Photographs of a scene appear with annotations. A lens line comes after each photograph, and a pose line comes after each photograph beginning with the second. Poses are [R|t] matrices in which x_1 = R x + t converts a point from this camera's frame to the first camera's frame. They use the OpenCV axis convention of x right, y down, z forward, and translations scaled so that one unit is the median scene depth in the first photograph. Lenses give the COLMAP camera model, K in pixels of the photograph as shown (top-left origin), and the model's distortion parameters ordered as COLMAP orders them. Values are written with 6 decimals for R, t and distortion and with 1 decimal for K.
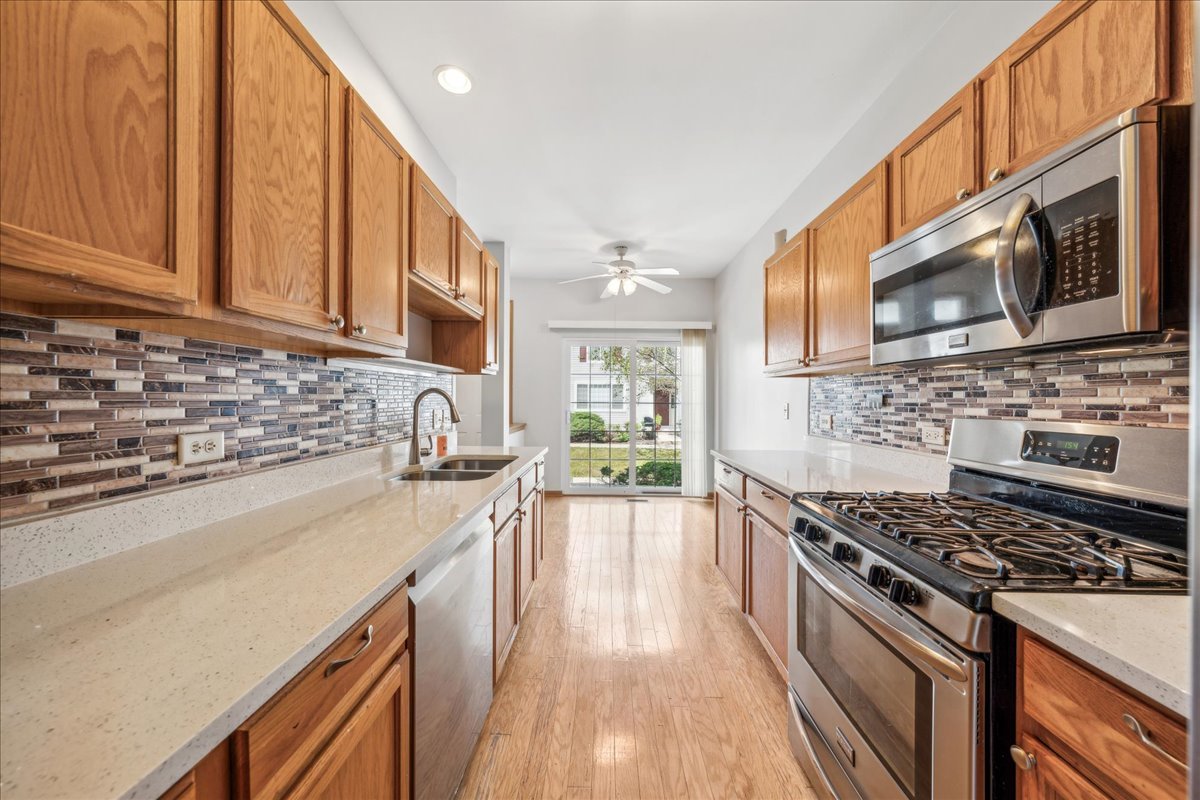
lens RADIAL K [[586.5, 0, 606.7], [0, 586.5, 399.9], [0, 0, 1]] dist [0.001886, -0.000195]
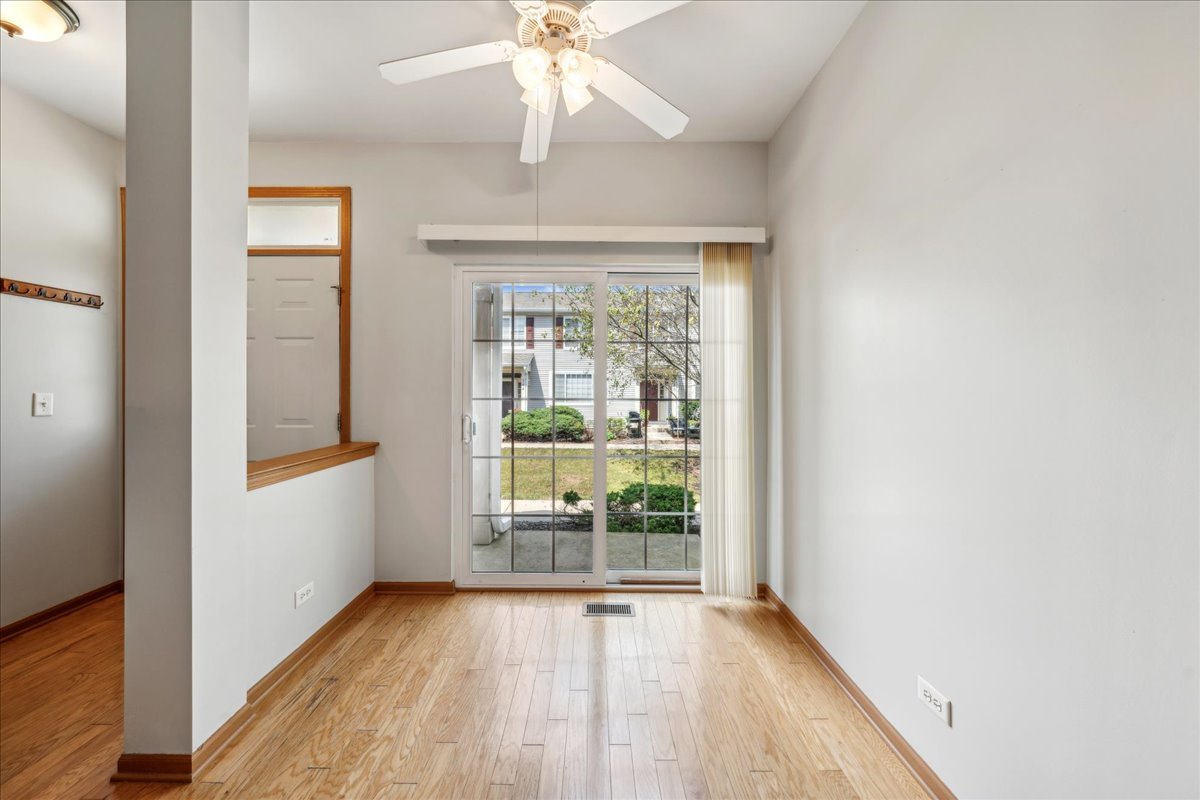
lens RADIAL K [[586.5, 0, 595.3], [0, 586.5, 393.4], [0, 0, 1]] dist [0.001886, -0.000195]
pose [[0.999992, 0.000465, 0.004017, 0.025051], [-0.000471, 0.999999, 0.001522, 0.000197], [-0.004016, -0.001524, 0.999991, 0.325383]]
